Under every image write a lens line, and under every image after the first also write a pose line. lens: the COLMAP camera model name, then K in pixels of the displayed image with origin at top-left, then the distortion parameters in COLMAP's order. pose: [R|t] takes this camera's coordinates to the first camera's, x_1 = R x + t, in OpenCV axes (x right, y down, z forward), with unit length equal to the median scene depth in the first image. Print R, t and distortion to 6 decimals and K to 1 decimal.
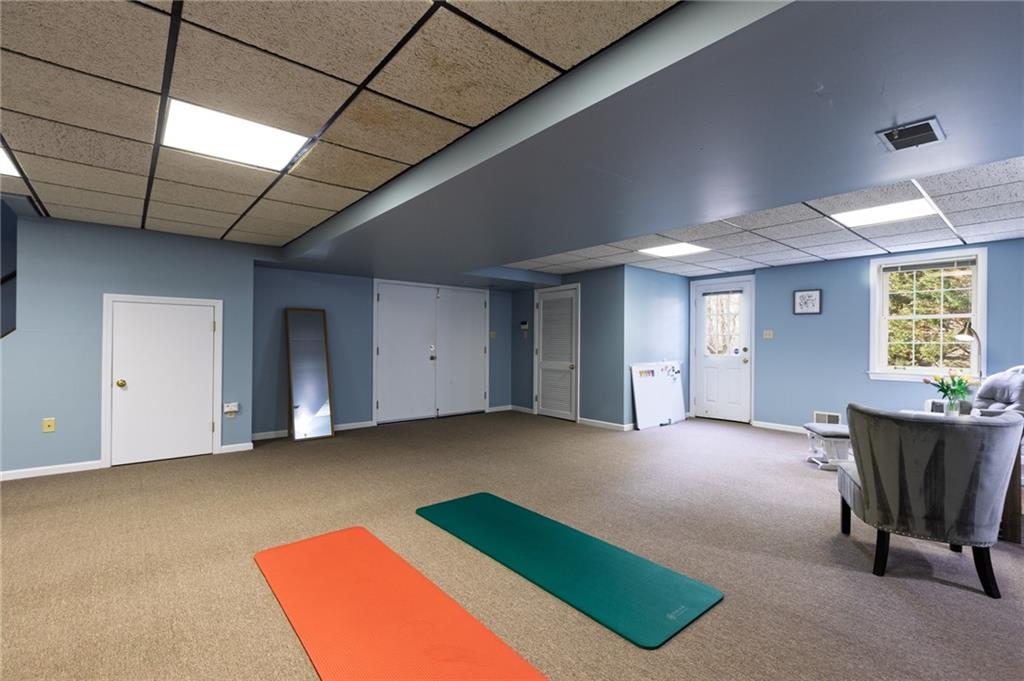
lens RADIAL K [[454.5, 0, 509.7], [0, 454.5, 342.0], [0, 0, 1]] dist [-0.002299, -0.000115]
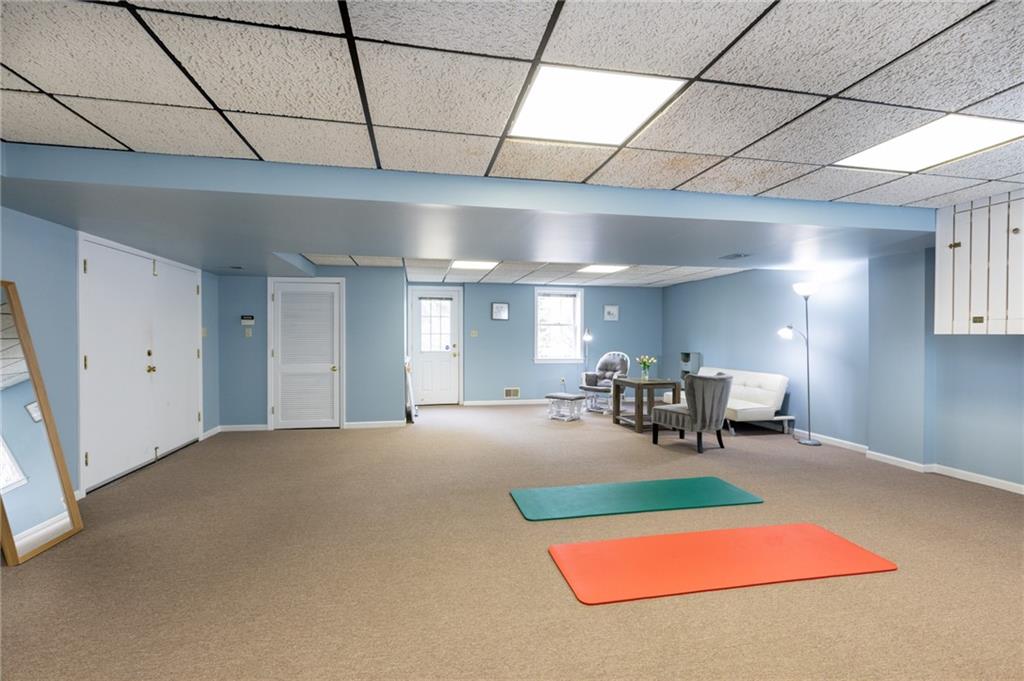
lens RADIAL K [[454.5, 0, 509.4], [0, 454.5, 339.9], [0, 0, 1]] dist [-0.002299, -0.000115]
pose [[0.480843, -0.009889, 0.876751, -0.496914], [-0.000799, 0.999931, 0.011716, -0.014054], [-0.876806, -0.006334, 0.480802, 0.257927]]
